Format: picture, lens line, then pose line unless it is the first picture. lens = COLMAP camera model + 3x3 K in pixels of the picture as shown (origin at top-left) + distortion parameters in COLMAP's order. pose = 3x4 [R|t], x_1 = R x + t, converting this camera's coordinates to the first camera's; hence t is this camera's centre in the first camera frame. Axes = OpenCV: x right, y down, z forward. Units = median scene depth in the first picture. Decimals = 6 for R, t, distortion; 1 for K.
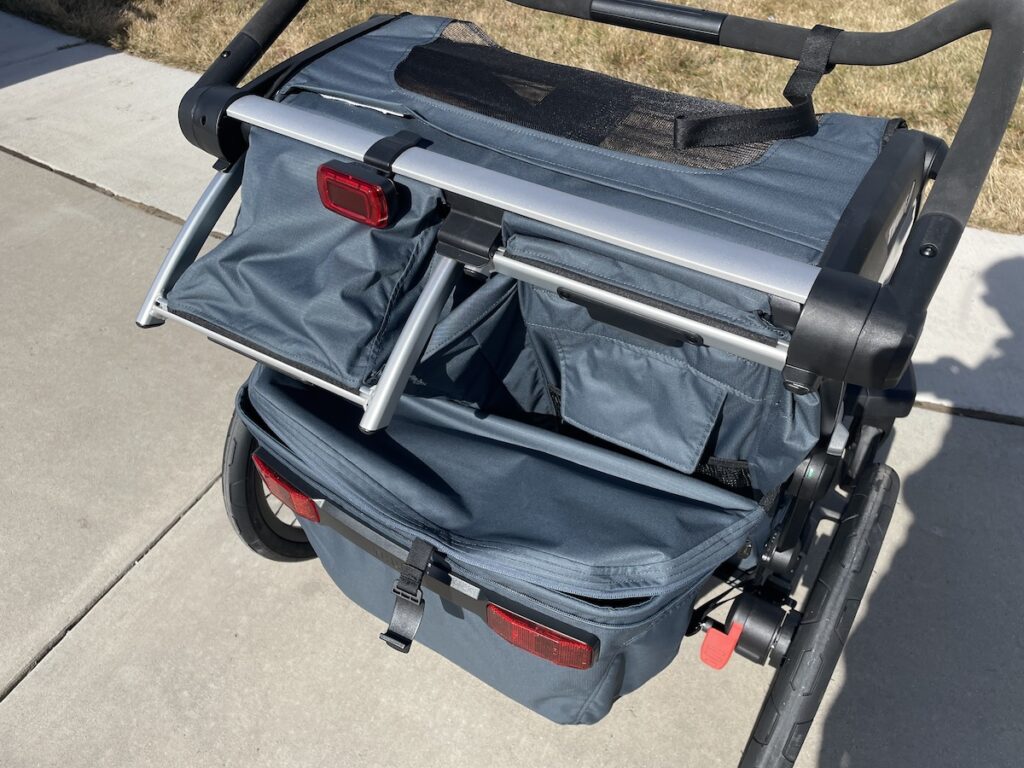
lens RADIAL K [[775.4, 0, 506.3], [0, 775.4, 383.7], [0, 0, 1]] dist [0.027534, -0.037251]
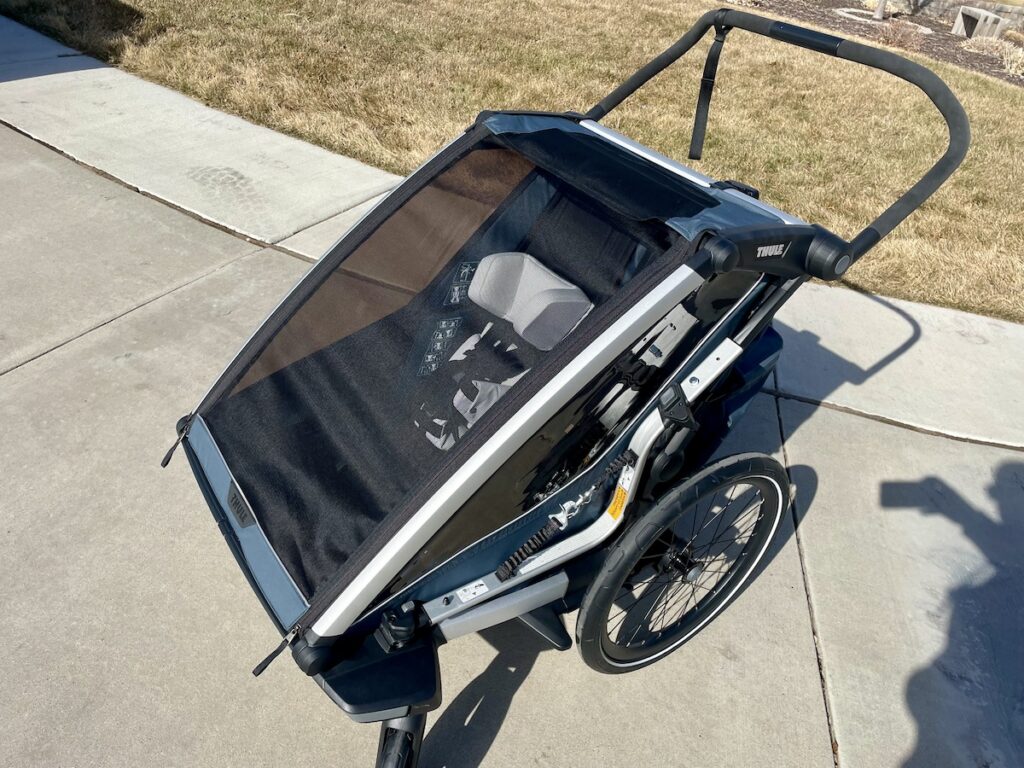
lens RADIAL K [[775.4, 0, 517.6], [0, 775.4, 386.3], [0, 0, 1]] dist [0.027534, -0.037251]
pose [[0.993535, 0.109361, 0.030457, 0.252278], [-0.106358, 0.990508, -0.087075, 0.178501], [-0.039691, 0.083273, 0.995736, -0.327504]]
